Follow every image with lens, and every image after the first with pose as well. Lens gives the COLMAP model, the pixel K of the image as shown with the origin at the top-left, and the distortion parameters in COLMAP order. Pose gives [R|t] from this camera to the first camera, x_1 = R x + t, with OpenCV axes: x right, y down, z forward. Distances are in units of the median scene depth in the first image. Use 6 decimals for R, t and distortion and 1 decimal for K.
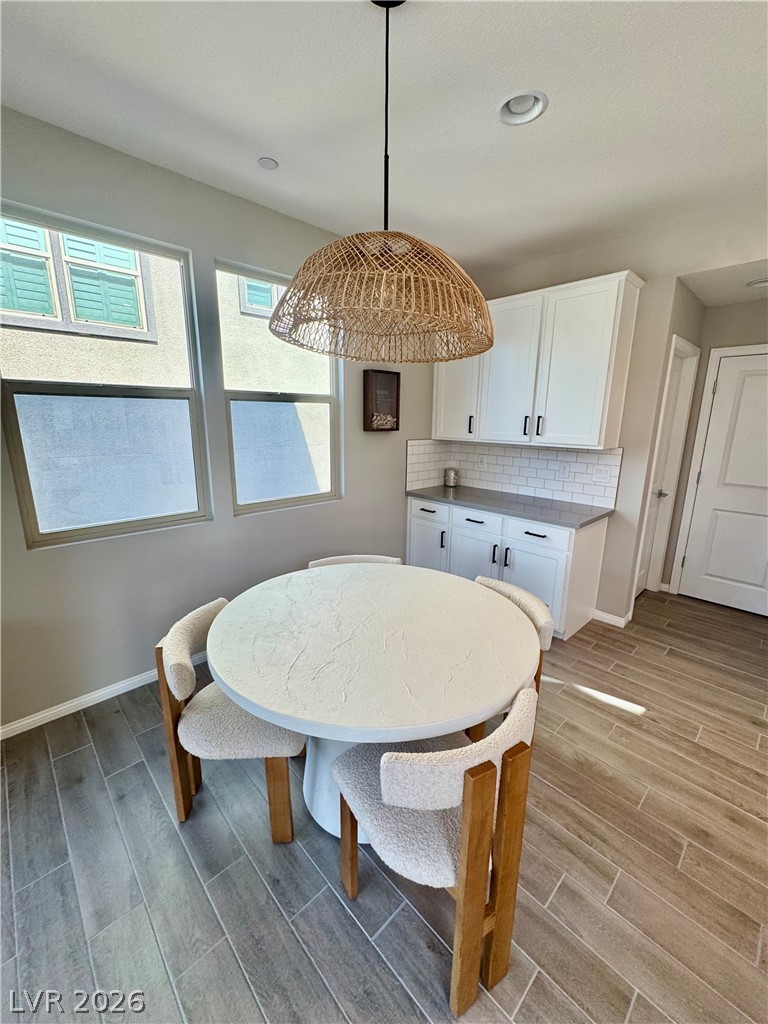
lens RADIAL K [[410.0, 0, 384.7], [0, 410.0, 511.4], [0, 0, 1]] dist [0.003319, 0.000108]
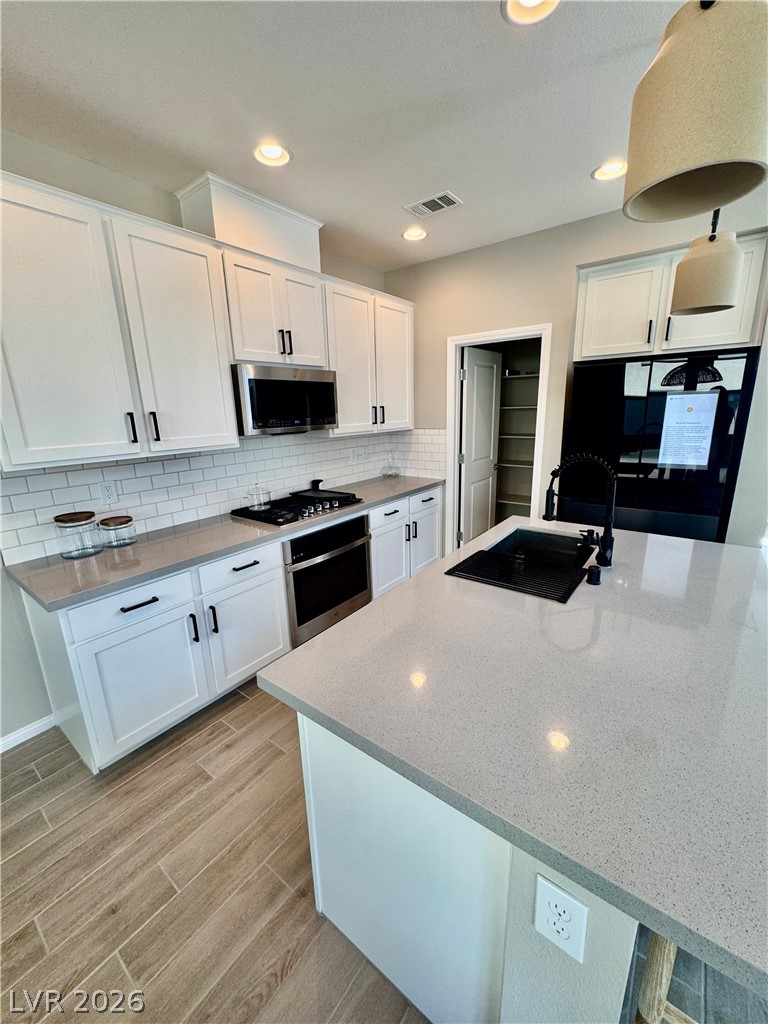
lens RADIAL K [[410.0, 0, 382.6], [0, 410.0, 512.9], [0, 0, 1]] dist [0.003319, 0.000108]
pose [[-0.157732, -0.239075, 0.958104, -0.309915], [0.270958, 0.922531, 0.274806, -0.142691], [-0.949580, 0.302952, -0.080733, 0.658789]]
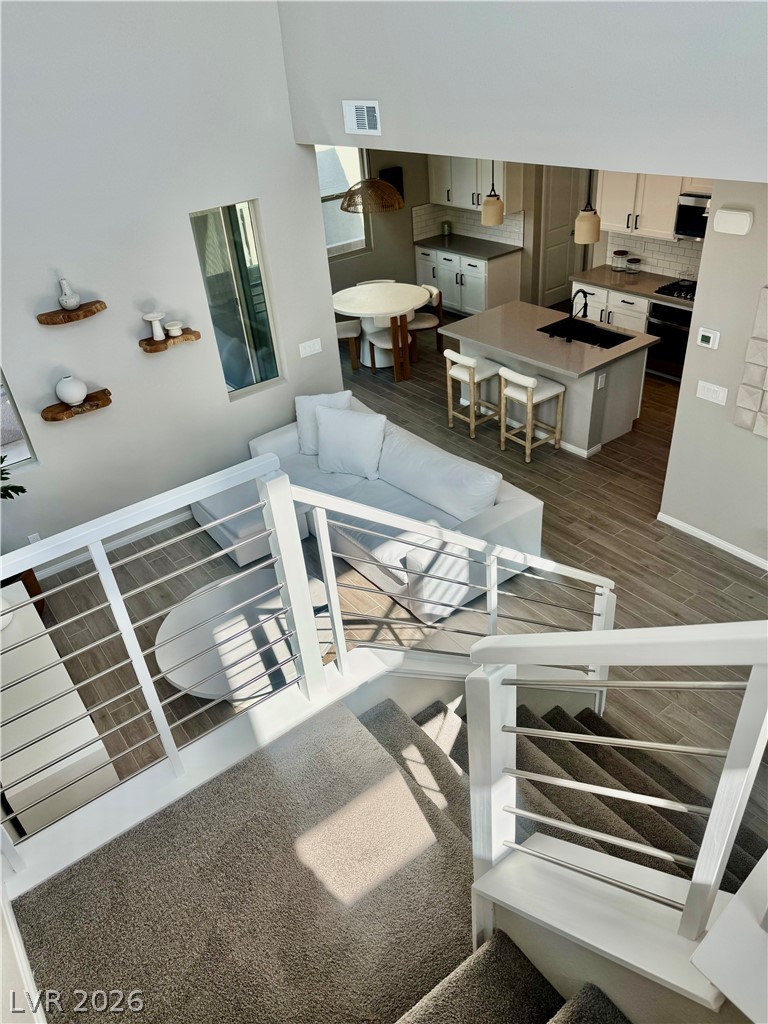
lens RADIAL K [[711.6, 0, 379.1], [0, 711.6, 512.4], [0, 0, 1]] dist [0.051918, 0.000774]
pose [[0.988228, -0.010787, -0.152609, 0.365532], [0.063086, 0.937488, 0.342251, -0.029009], [0.139378, -0.347850, 0.927132, -2.129971]]
